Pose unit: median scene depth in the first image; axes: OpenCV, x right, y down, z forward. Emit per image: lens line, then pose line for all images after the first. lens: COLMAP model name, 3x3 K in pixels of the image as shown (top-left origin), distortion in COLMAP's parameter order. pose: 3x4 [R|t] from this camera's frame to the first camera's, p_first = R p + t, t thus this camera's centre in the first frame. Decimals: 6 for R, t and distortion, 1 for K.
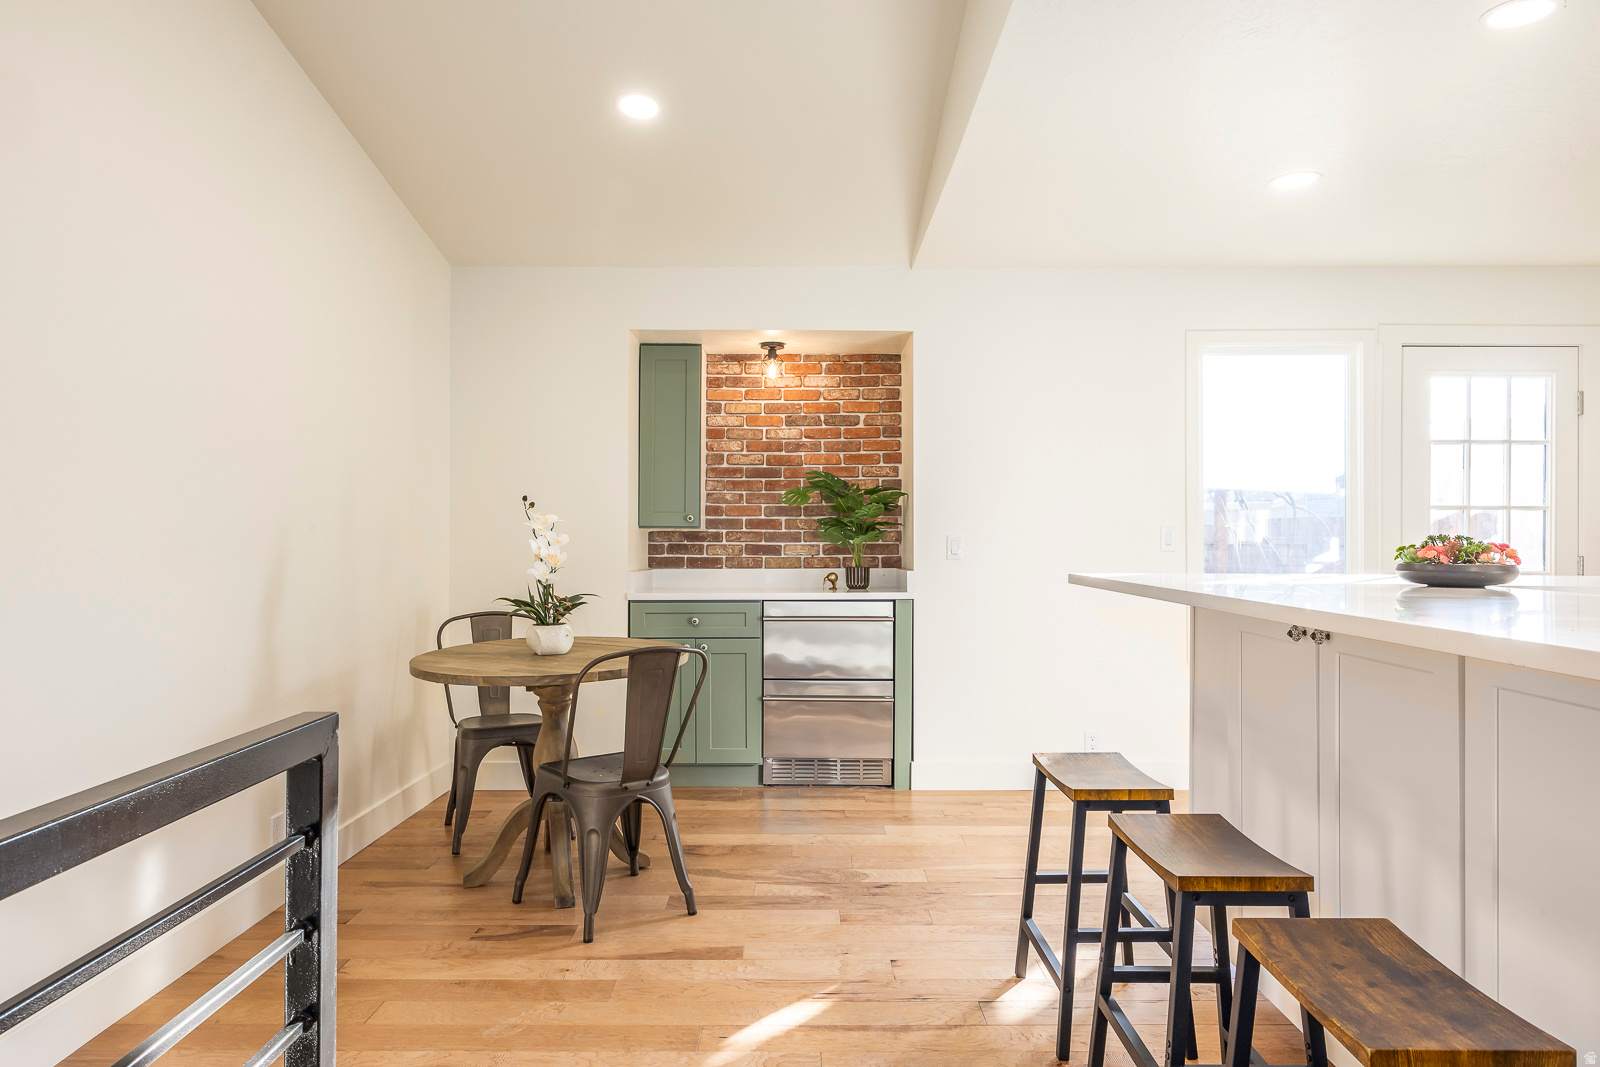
lens RADIAL K [[1078.6, 0, 802.4], [0, 1078.6, 535.3], [0, 0, 1]] dist [0.002445, -0.000129]
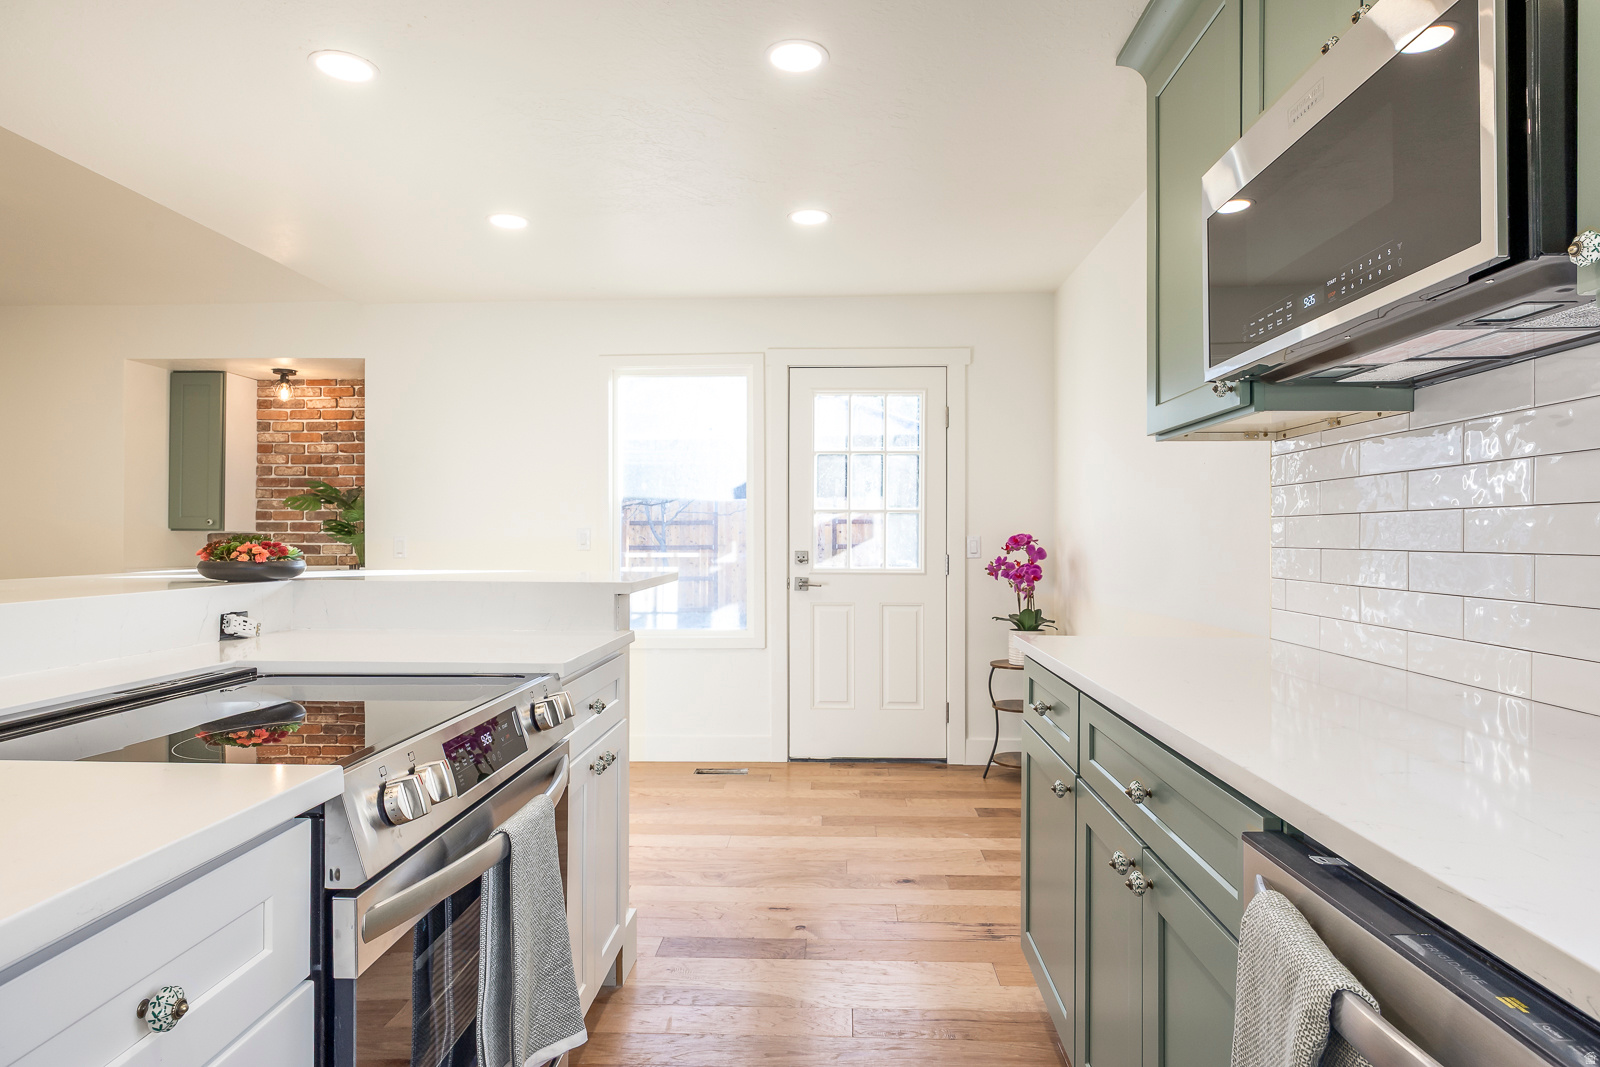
lens RADIAL K [[899.5, 0, 802.7], [0, 899.5, 529.6], [0, 0, 1]] dist [0.001262, -0.000942]
pose [[0.999447, -0.000714, -0.033249, 0.531584], [0.000481, 0.999975, -0.007038, -0.000511], [0.033253, 0.007019, 0.999422, 0.057484]]
